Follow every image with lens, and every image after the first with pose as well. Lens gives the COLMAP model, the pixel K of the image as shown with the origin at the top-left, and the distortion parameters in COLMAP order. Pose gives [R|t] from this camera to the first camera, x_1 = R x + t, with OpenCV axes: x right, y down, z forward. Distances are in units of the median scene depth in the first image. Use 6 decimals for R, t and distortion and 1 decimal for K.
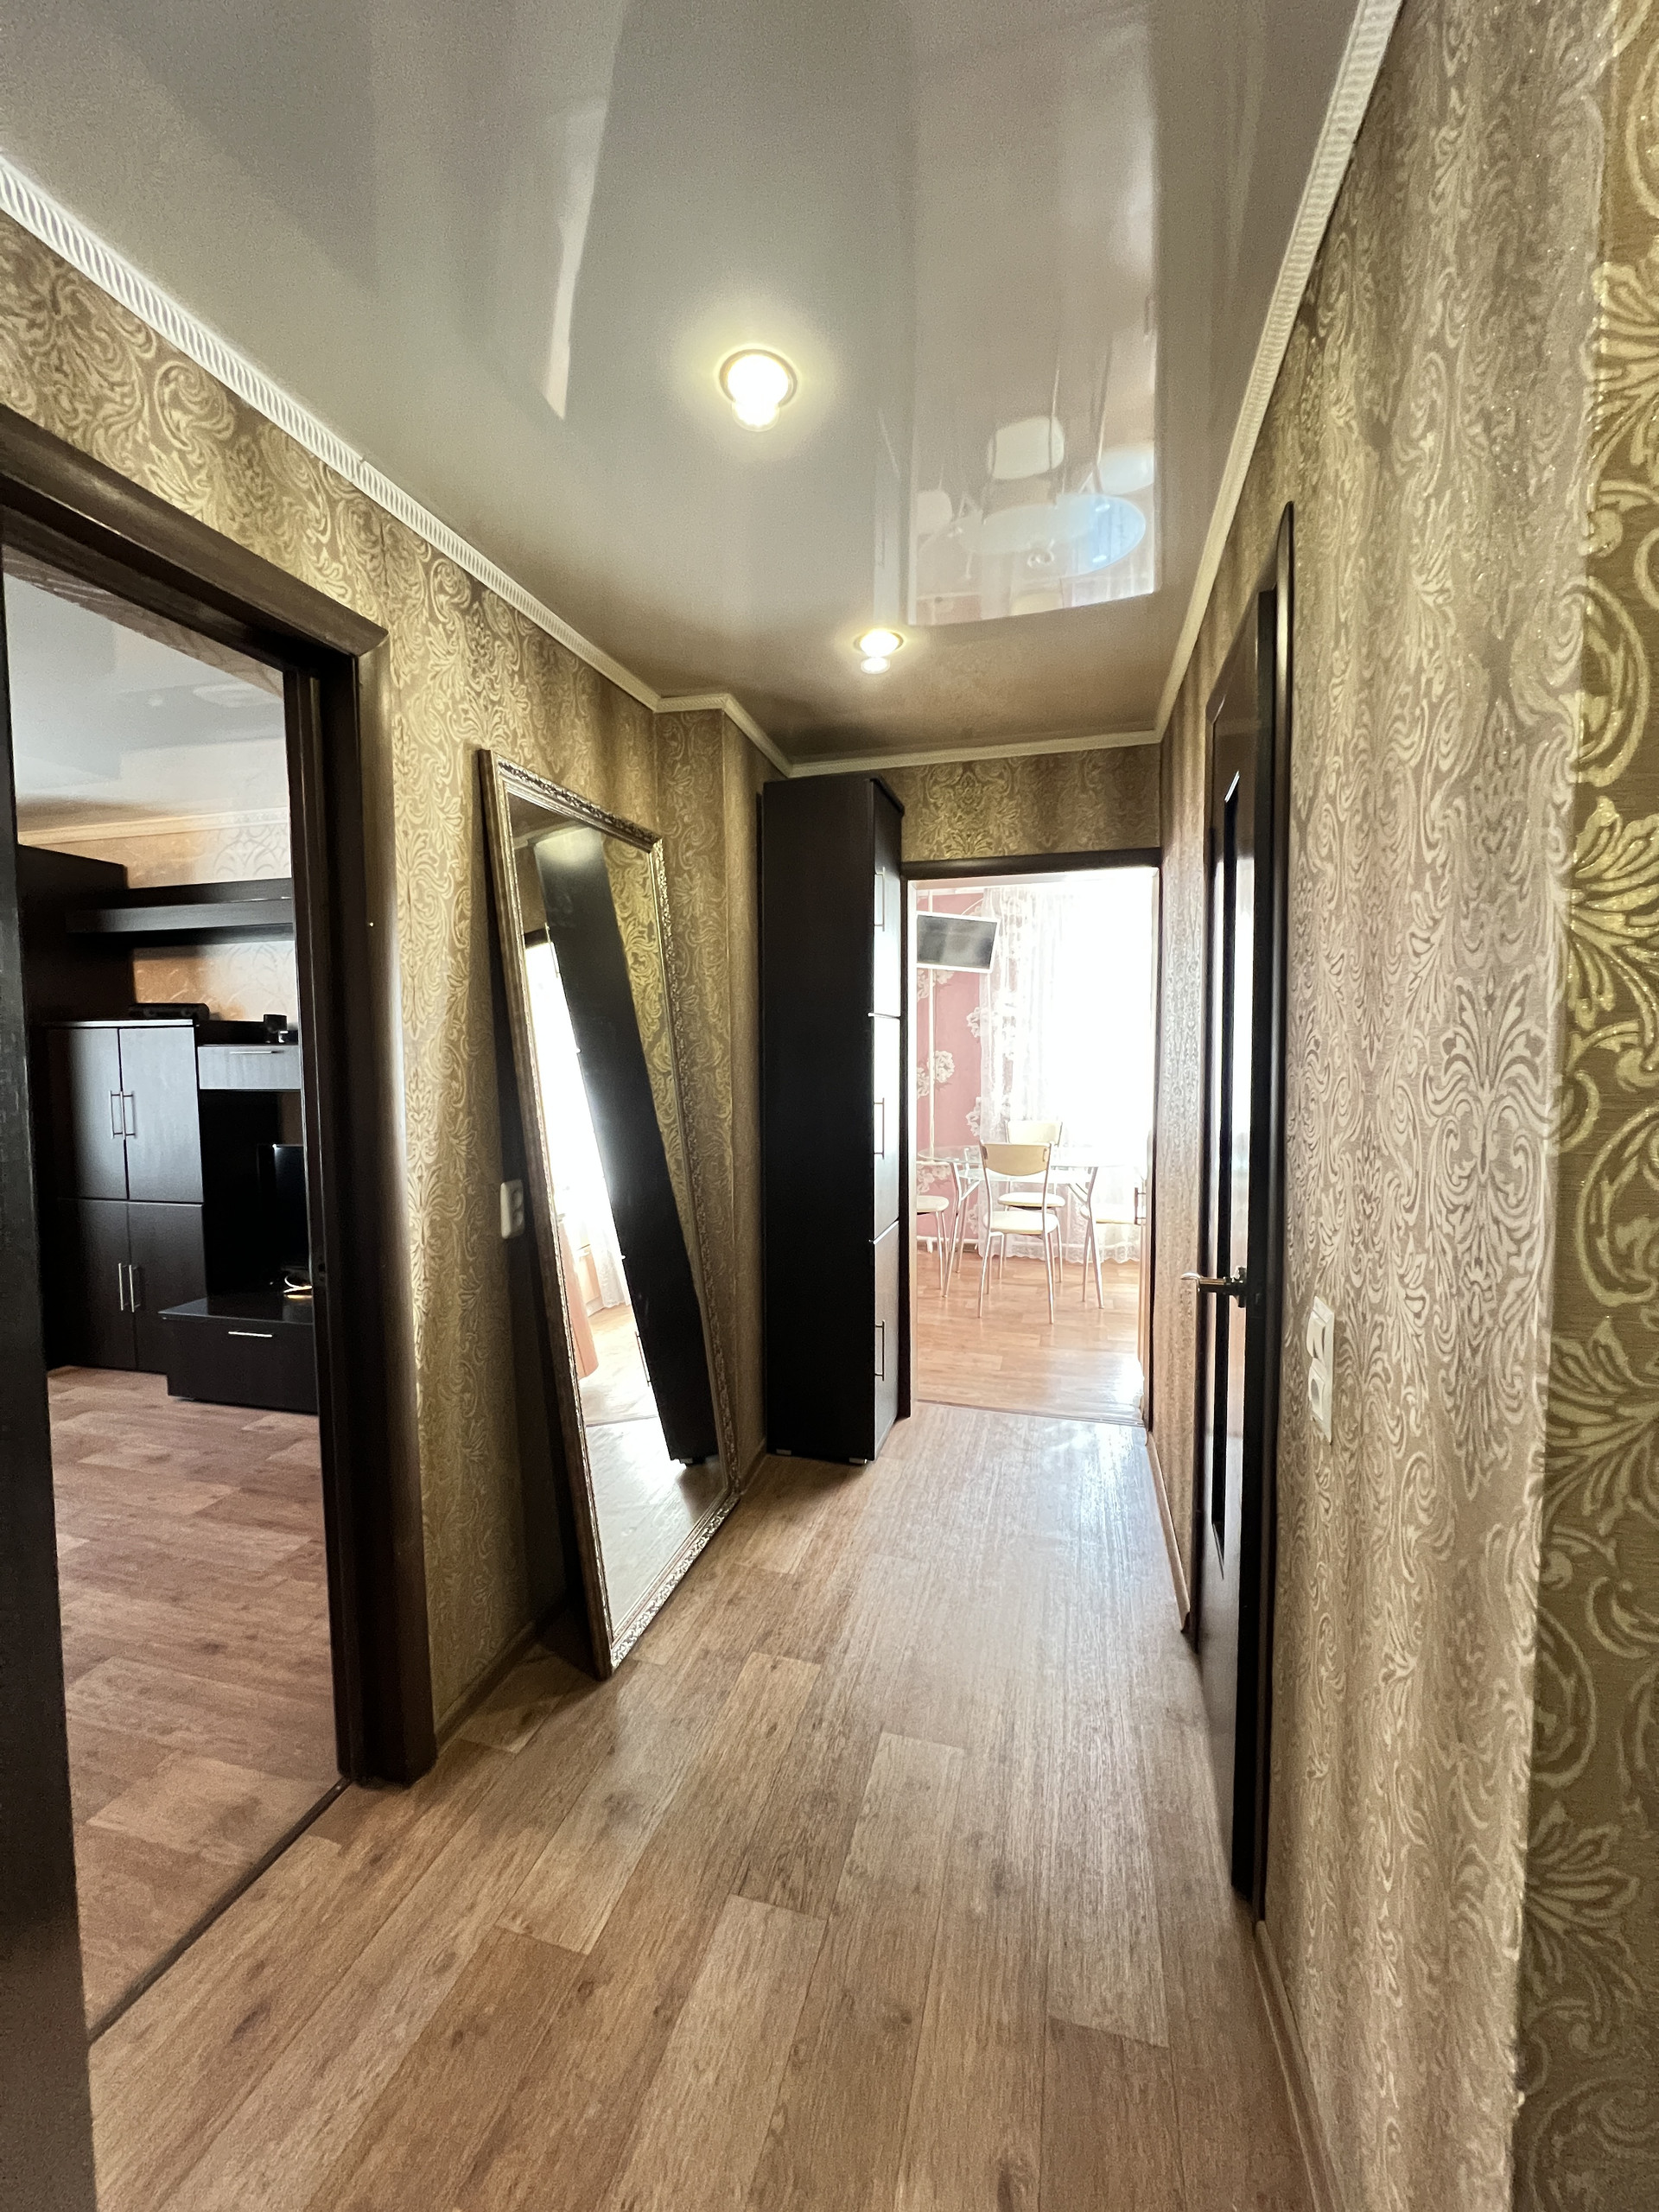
lens RADIAL K [[882.5, 0, 831.2], [0, 882.5, 1101.2], [0, 0, 1]] dist [-0.000827, 0.000246]
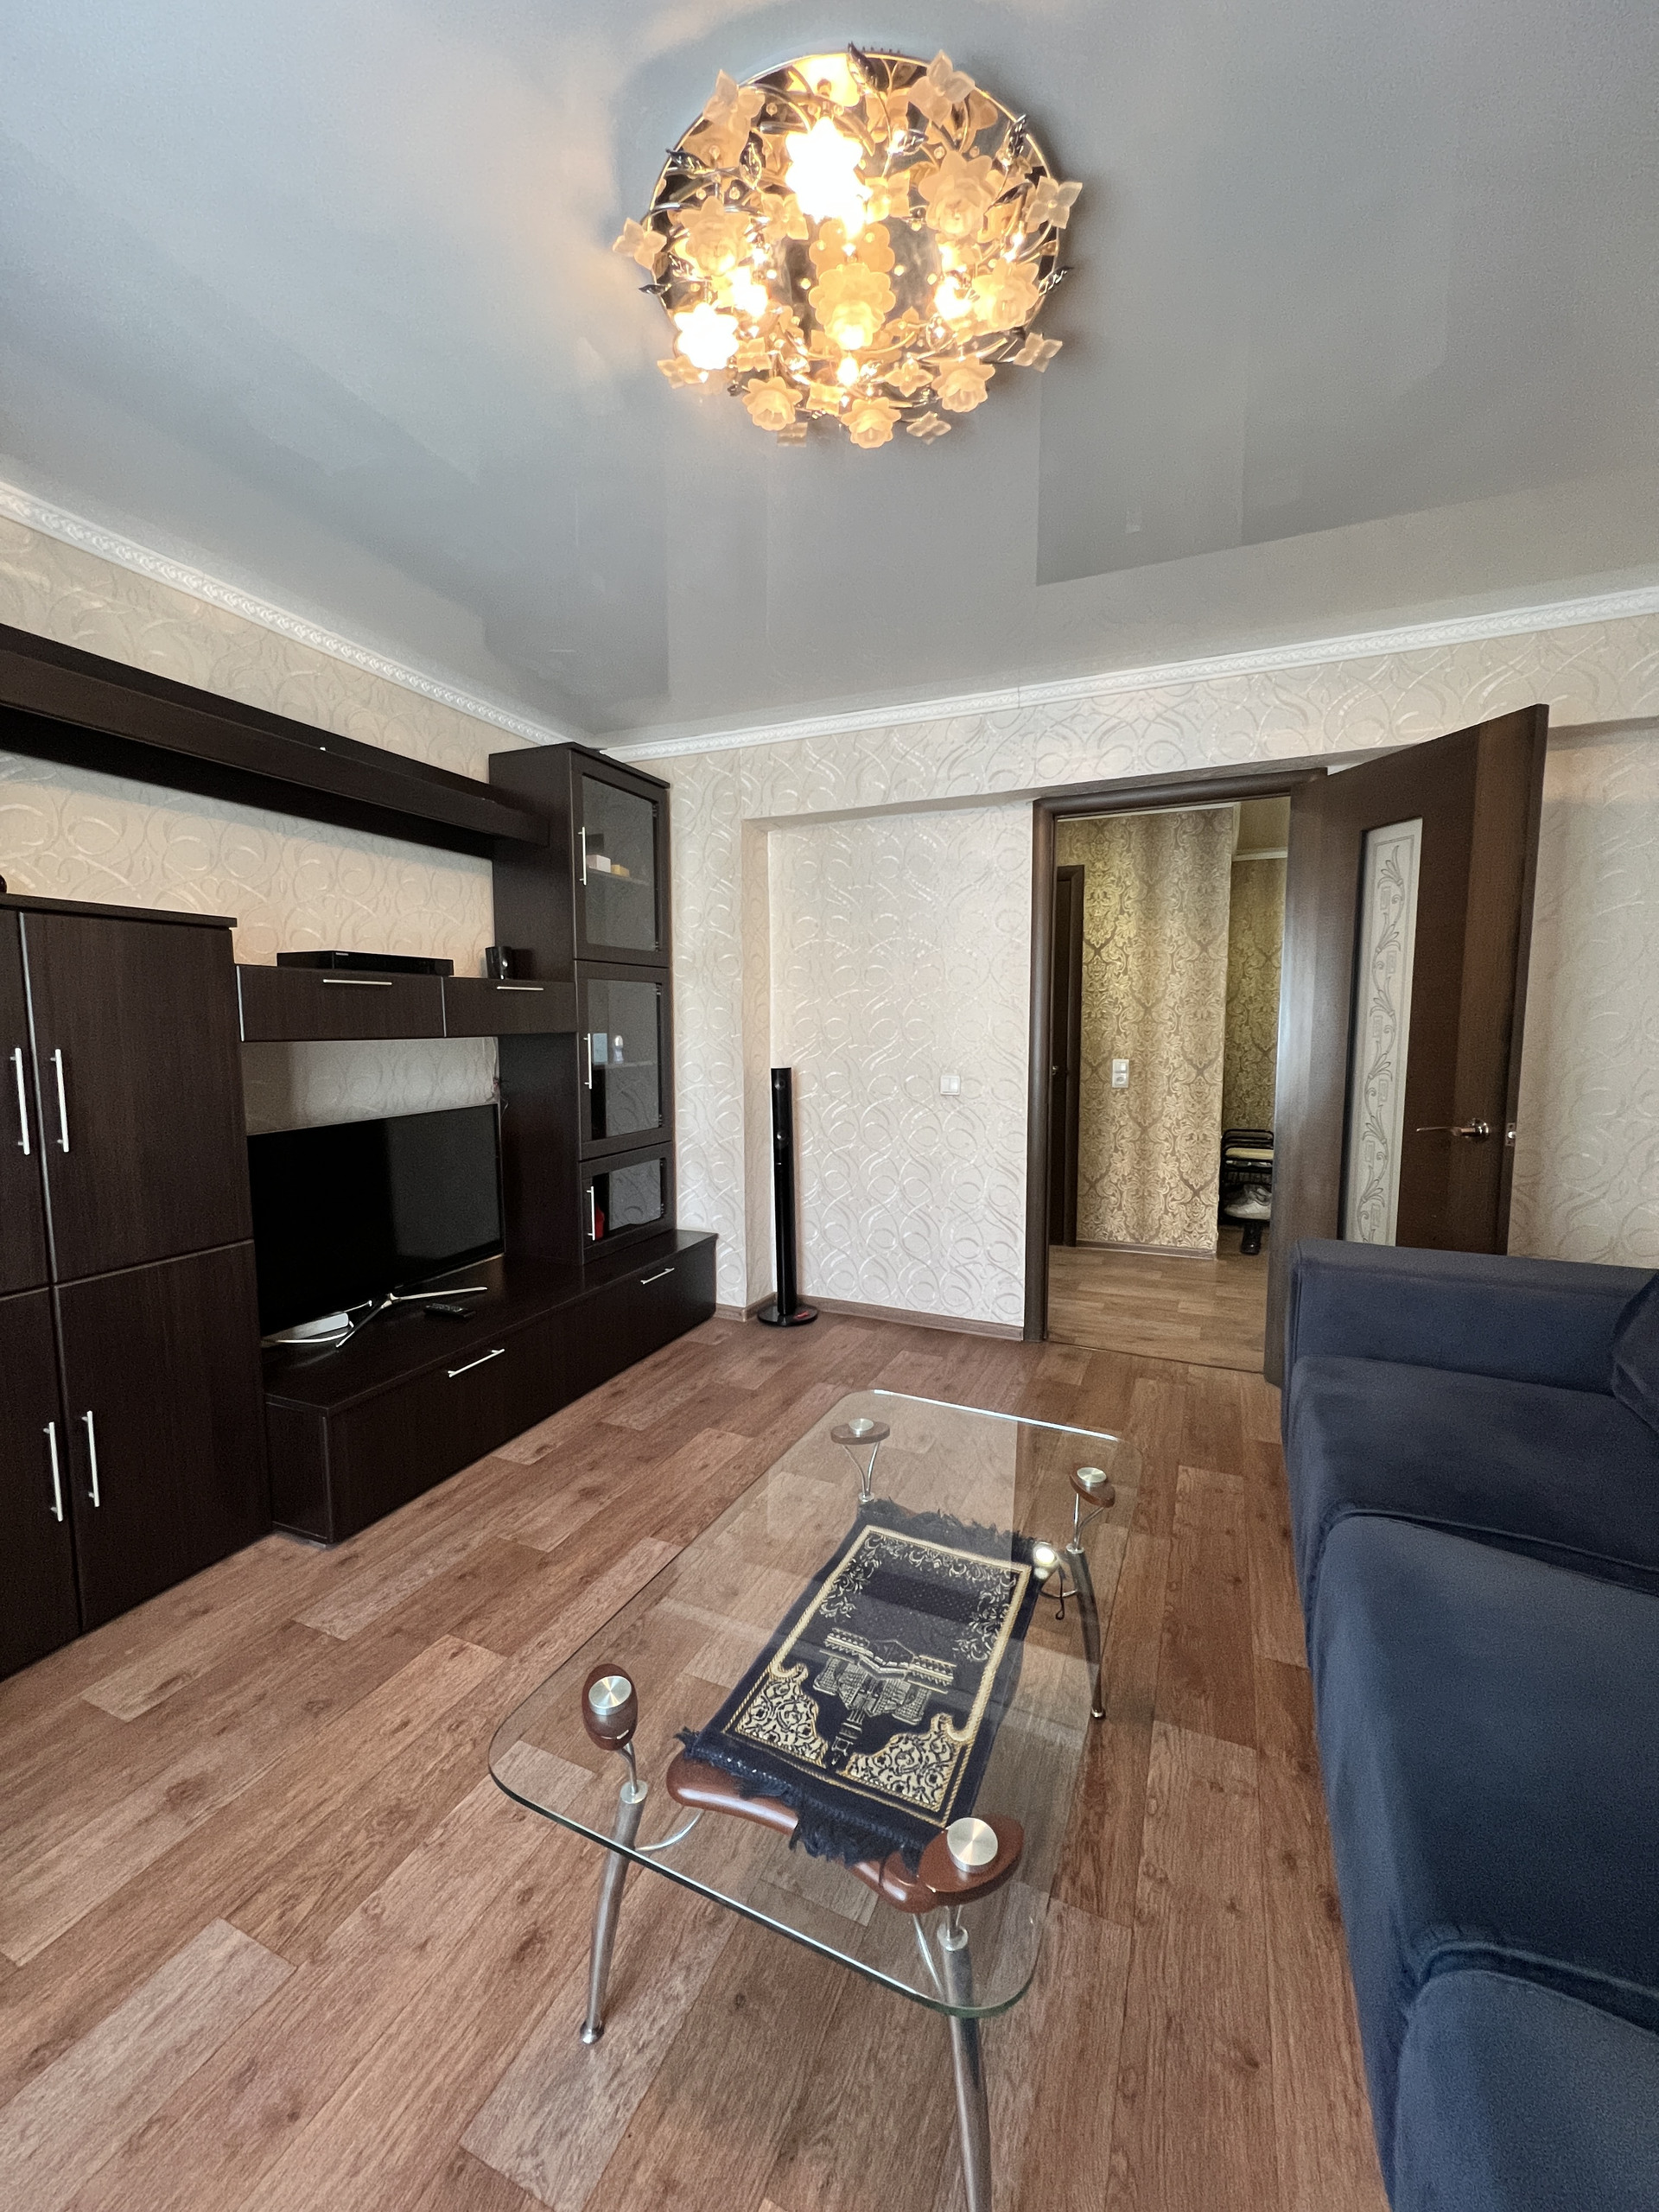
lens RADIAL K [[882.5, 0, 831.2], [0, 882.5, 1101.2], [0, 0, 1]] dist [-0.000827, 0.000246]
pose [[0.147631, -0.081873, 0.985648, -2.092610], [0.059897, 0.995479, 0.073718, 0.008020], [-0.987227, 0.048155, 0.151867, 0.906559]]
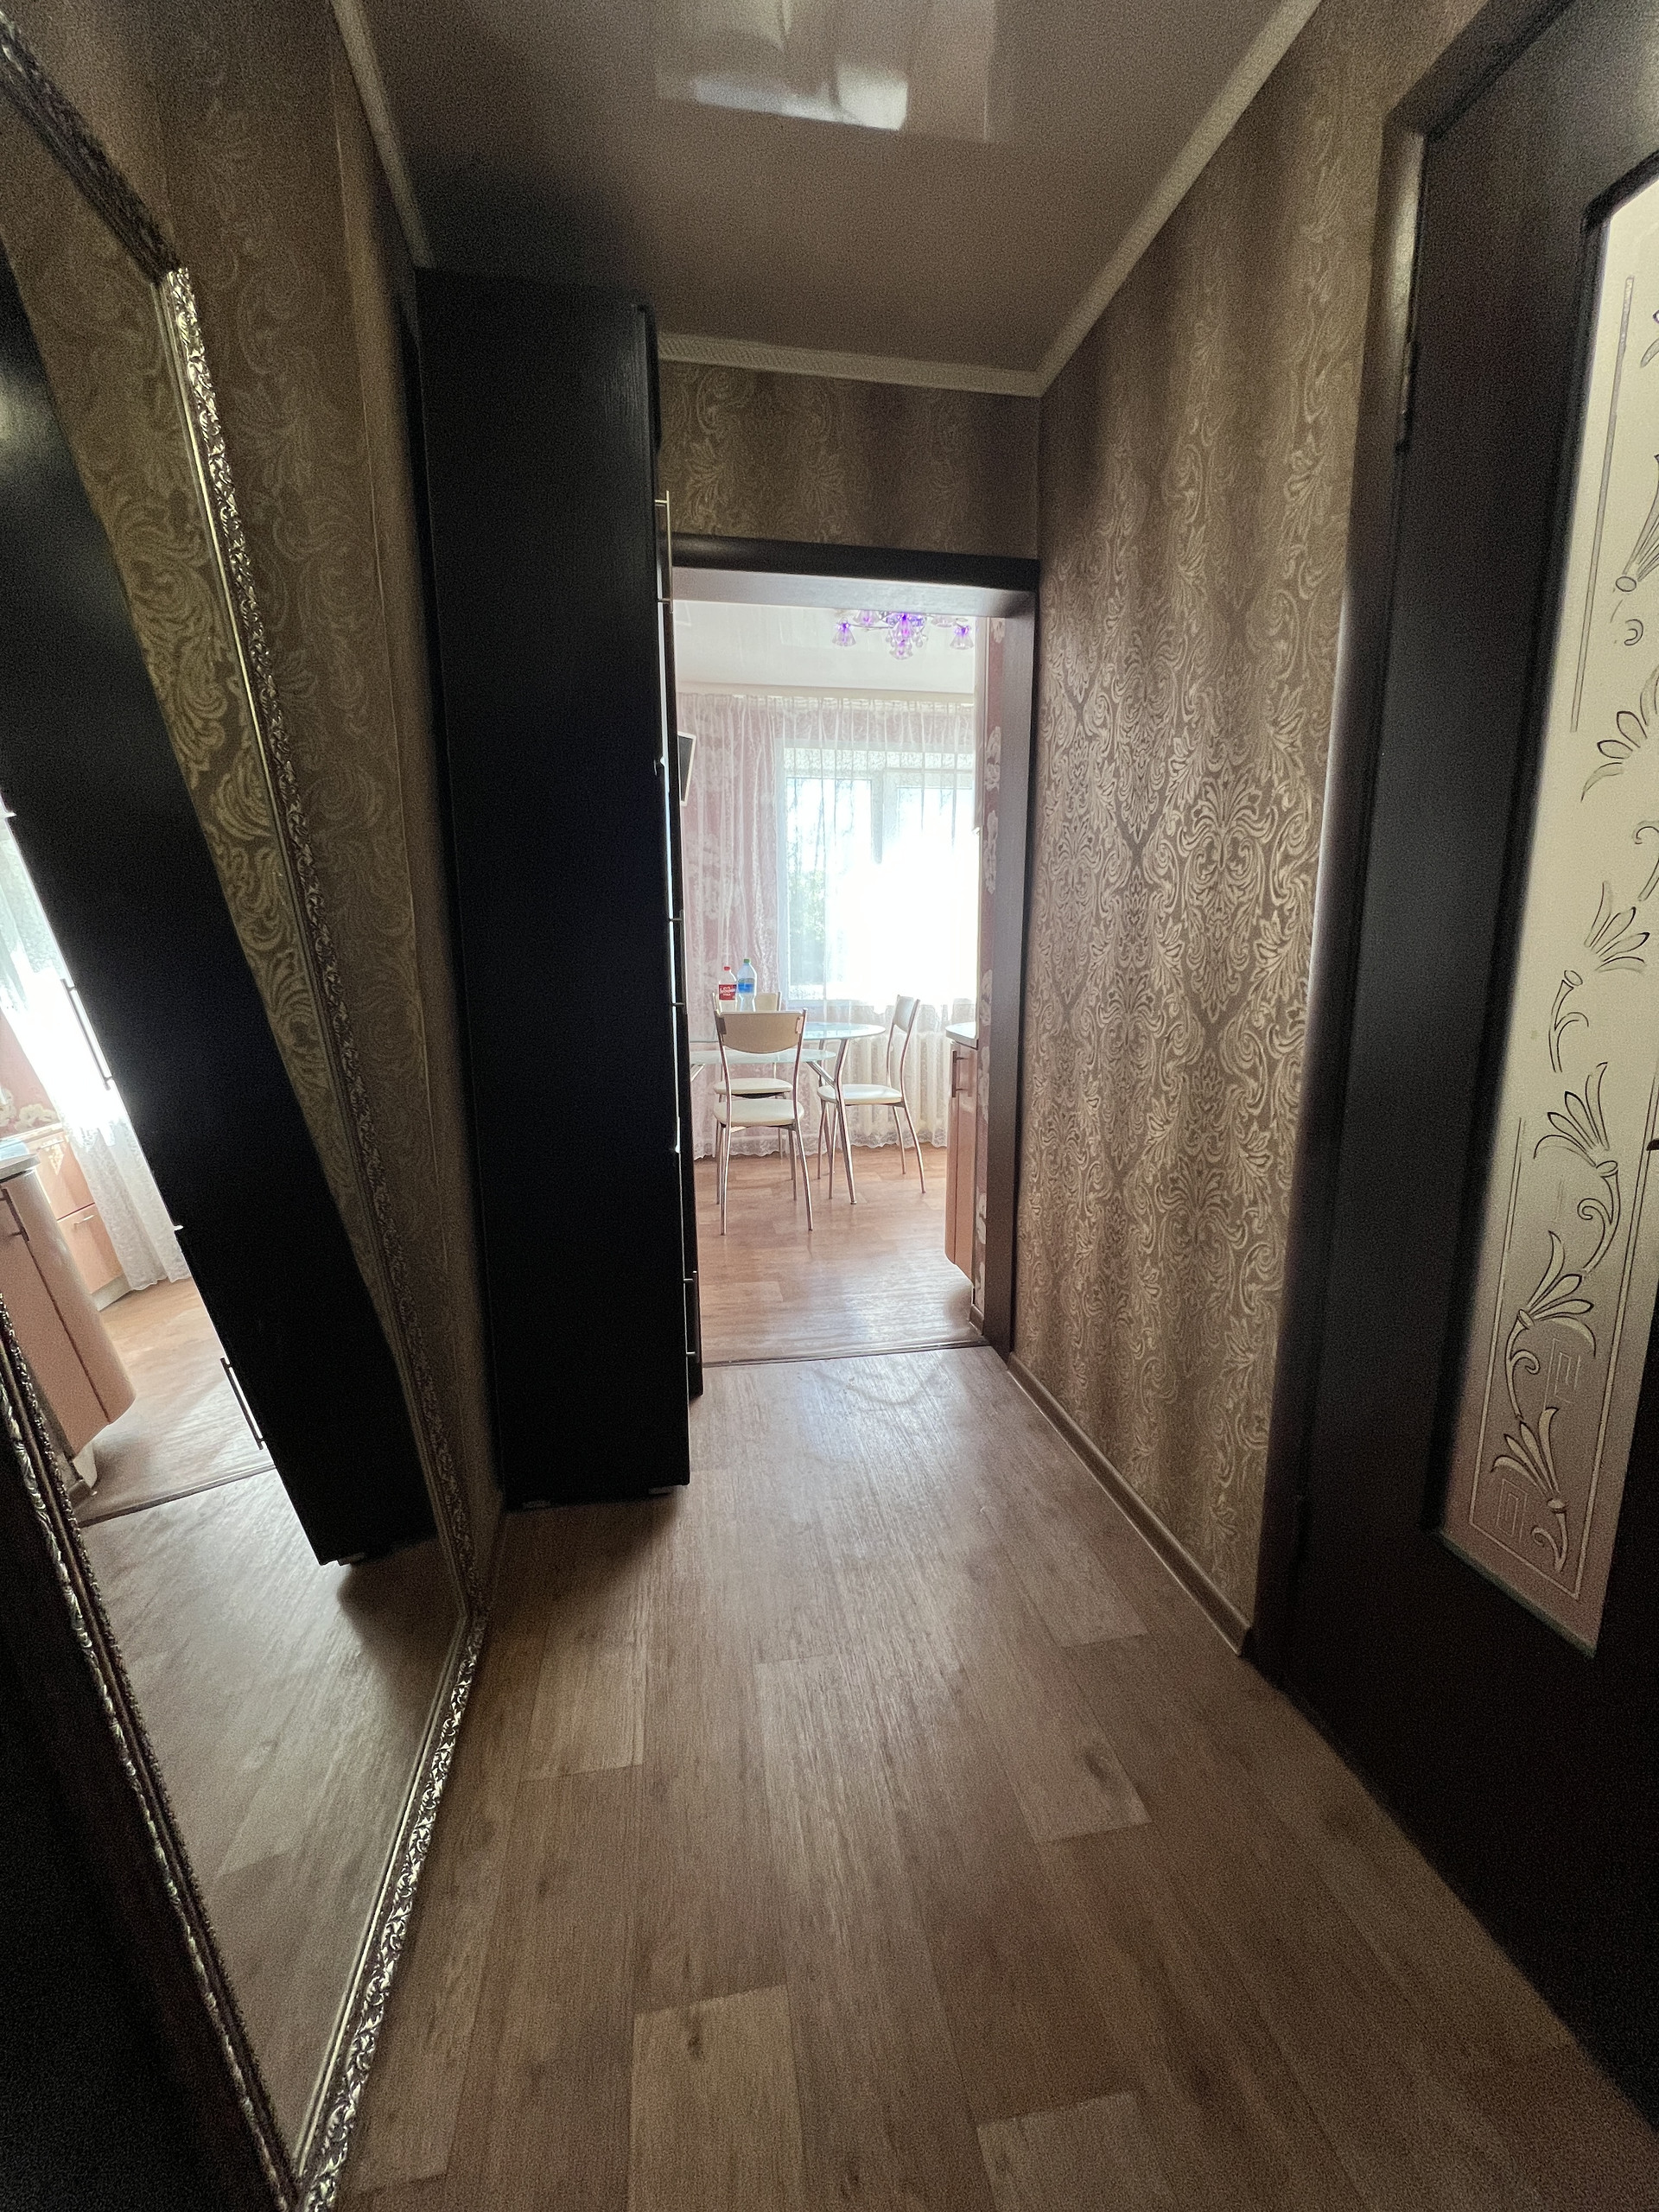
lens RADIAL K [[878.5, 0, 832.2], [0, 878.5, 1101.3], [0, 0, 1]] dist [0.000553, 0.000075]
pose [[0.901473, -0.075350, 0.426226, -0.151642], [0.028563, 0.992940, 0.115125, 0.079190], [-0.431891, -0.091608, 0.897261, 0.549639]]
